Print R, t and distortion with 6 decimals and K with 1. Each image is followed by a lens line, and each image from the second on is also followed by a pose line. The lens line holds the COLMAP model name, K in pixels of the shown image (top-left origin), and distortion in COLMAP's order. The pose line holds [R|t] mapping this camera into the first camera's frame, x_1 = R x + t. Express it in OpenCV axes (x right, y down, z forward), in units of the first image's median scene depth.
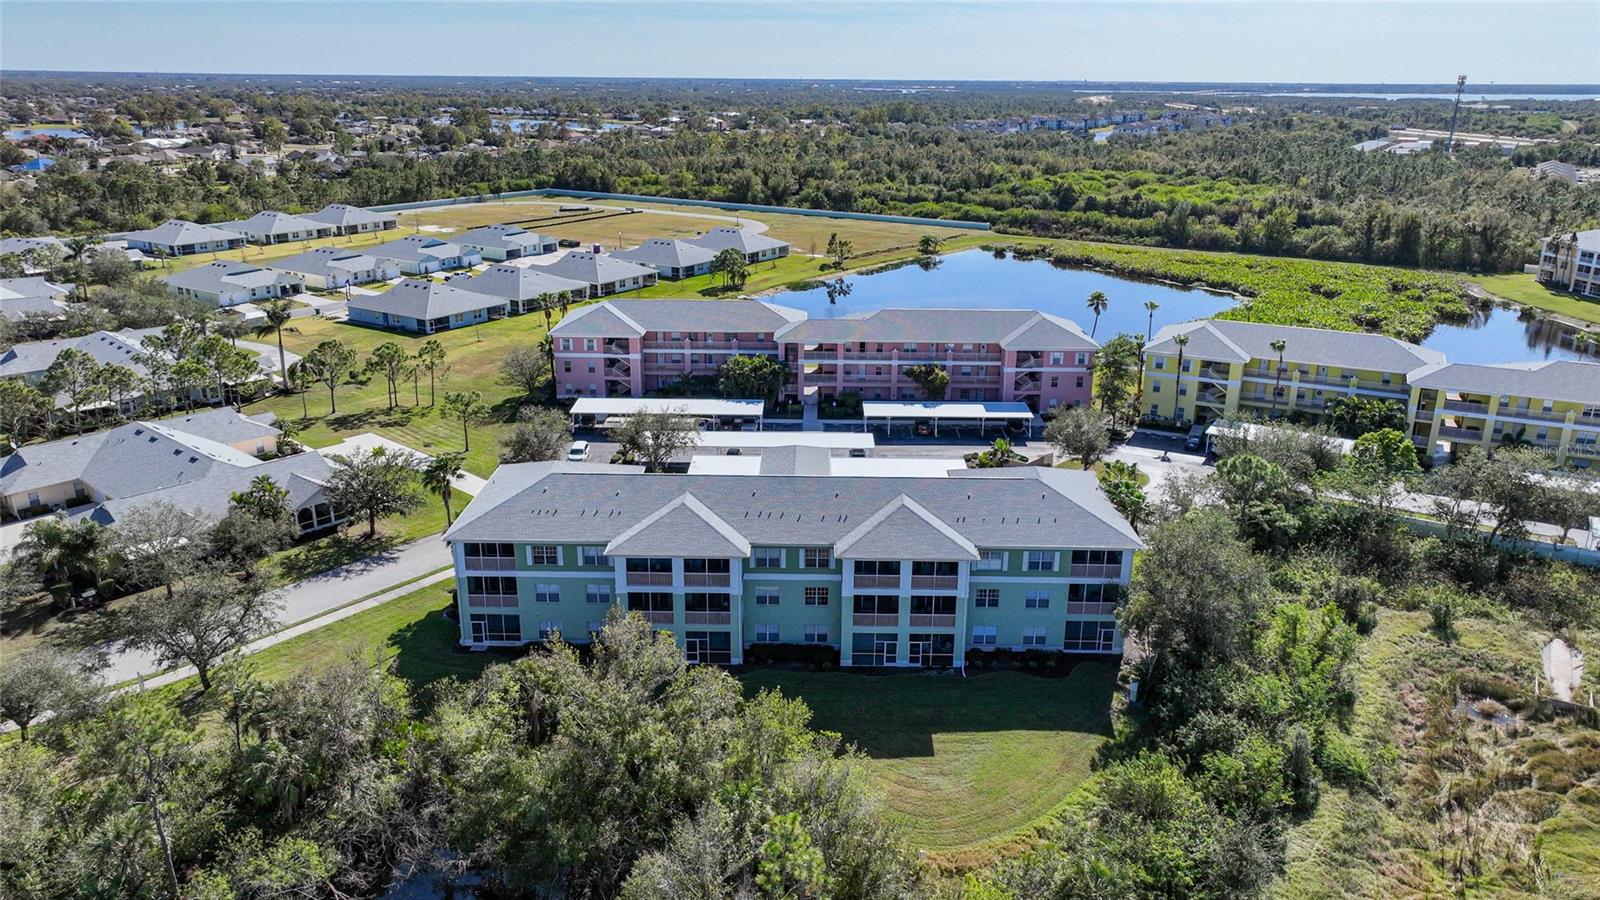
lens RADIAL K [[1123.6, 0, 800.0], [0, 1123.6, 450.0], [0, 0, 1]] dist [0.001679, 0.008837]
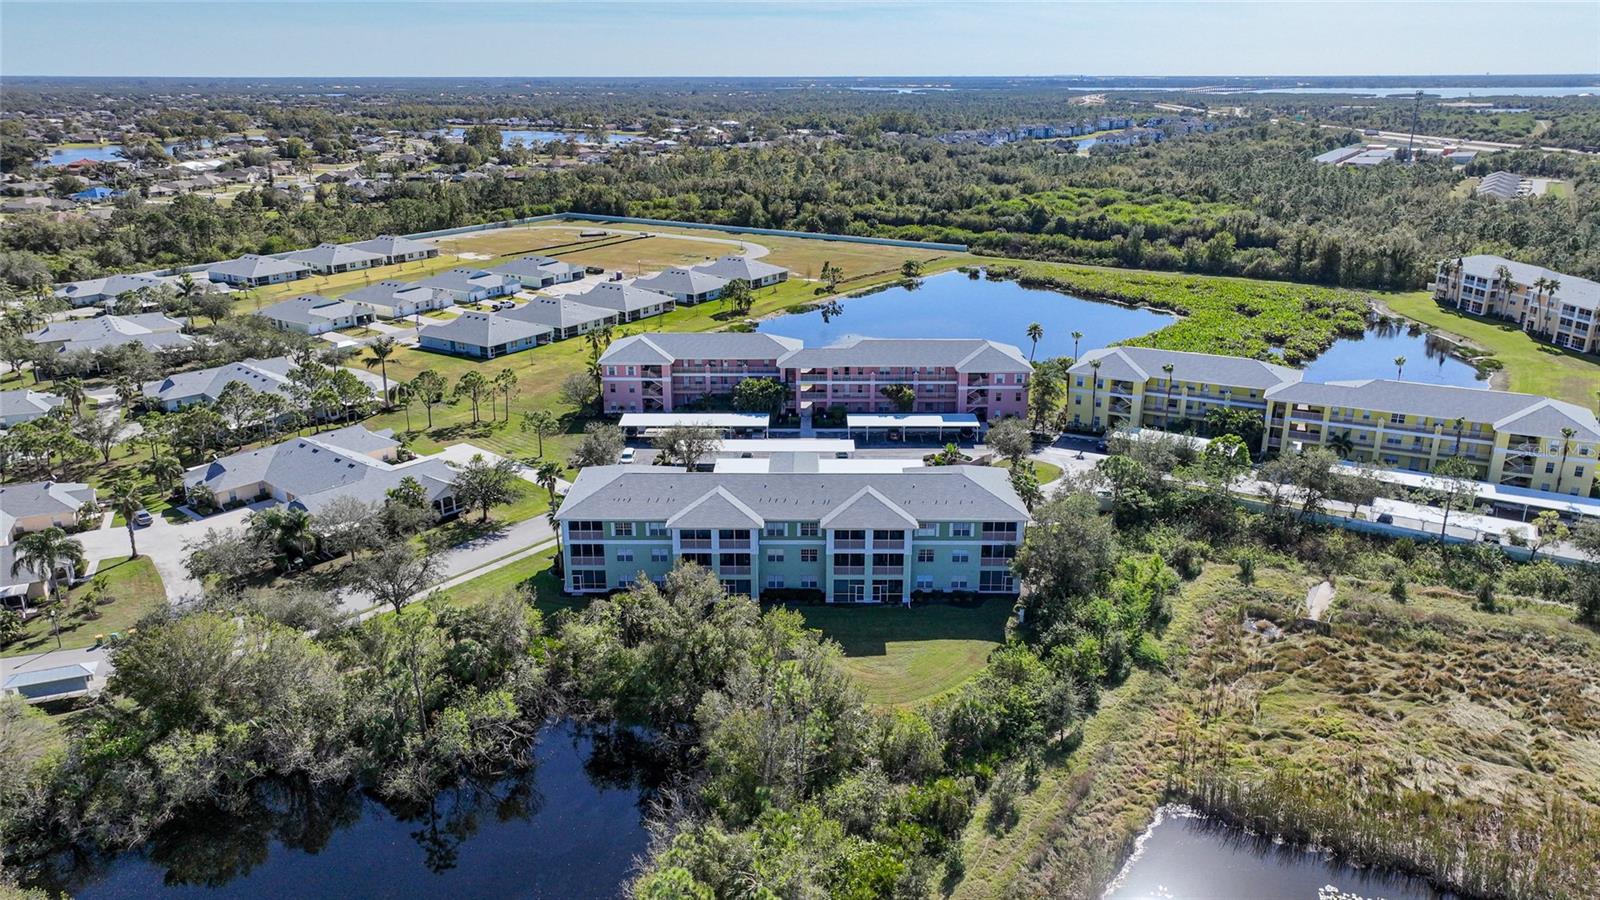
lens RADIAL K [[1123.6, 0, 800.0], [0, 1123.6, 450.0], [0, 0, 1]] dist [0.001679, 0.008837]
pose [[0.999952, -0.009802, -0.000738, 0.003201], [0.009804, 0.999949, 0.002571, -0.006633], [0.000713, -0.002578, 0.999996, -0.279330]]
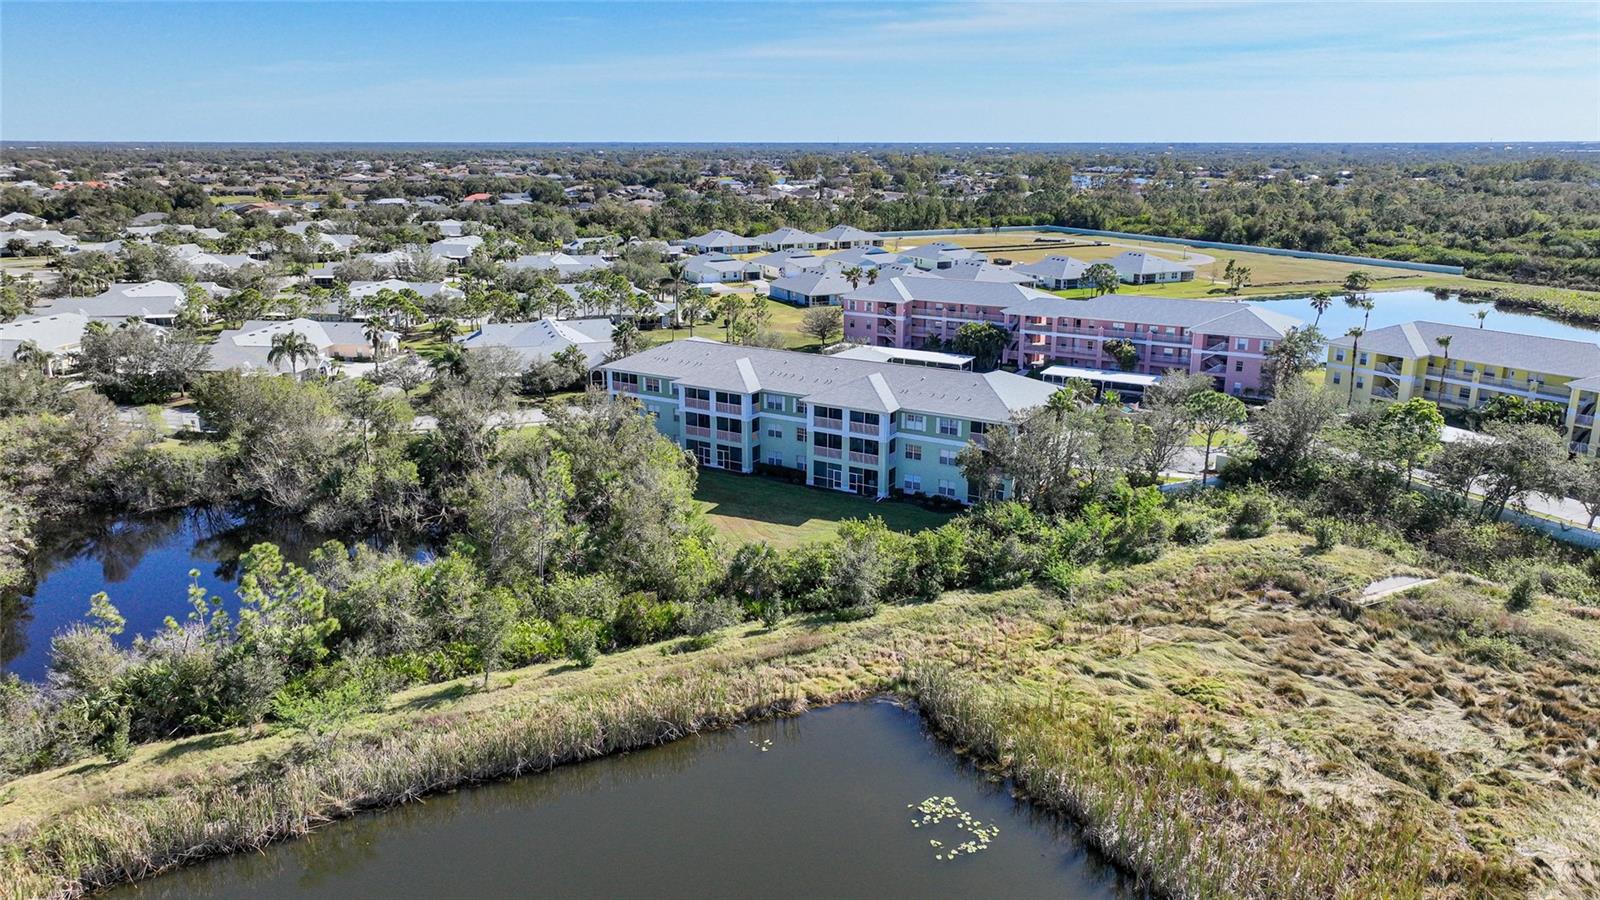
lens RADIAL K [[1123.6, 0, 800.0], [0, 1123.6, 450.0], [0, 0, 1]] dist [0.001679, 0.008837]
pose [[0.855332, 0.129904, -0.501530, 0.434980], [-0.157041, 0.987519, -0.012043, 0.100863], [0.493706, 0.089062, 0.865057, -0.130617]]
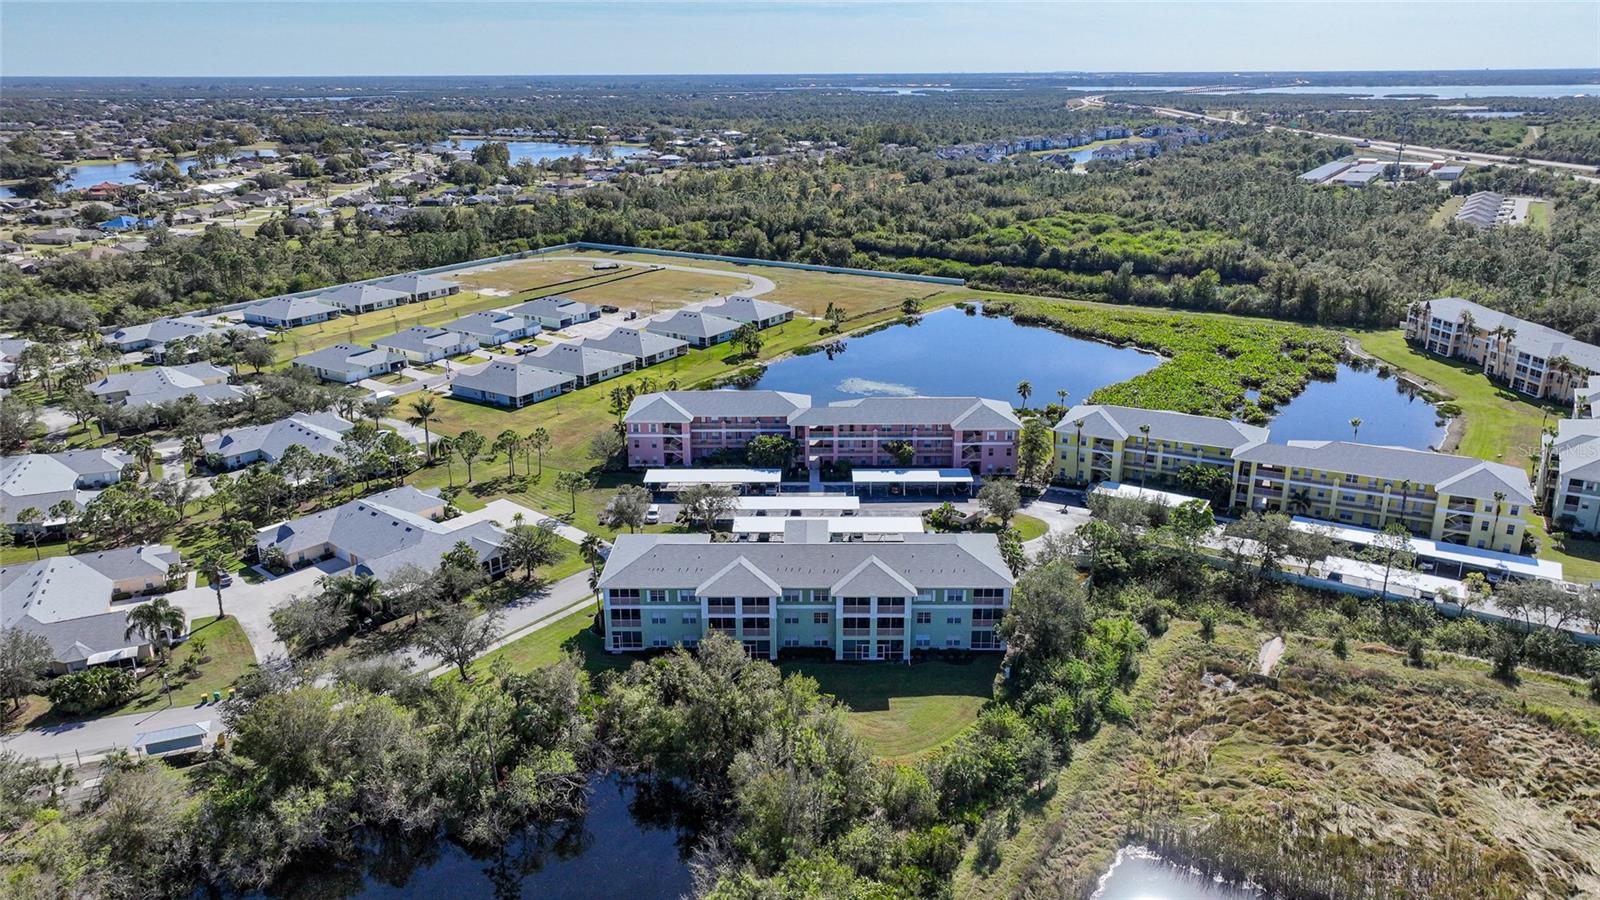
lens RADIAL K [[1123.6, 0, 800.0], [0, 1123.6, 450.0], [0, 0, 1]] dist [0.001679, 0.008837]
pose [[0.999909, -0.013388, -0.001602, -0.006224], [0.013396, 0.999896, 0.005416, -0.077381], [0.001529, -0.005437, 0.999984, -0.399682]]
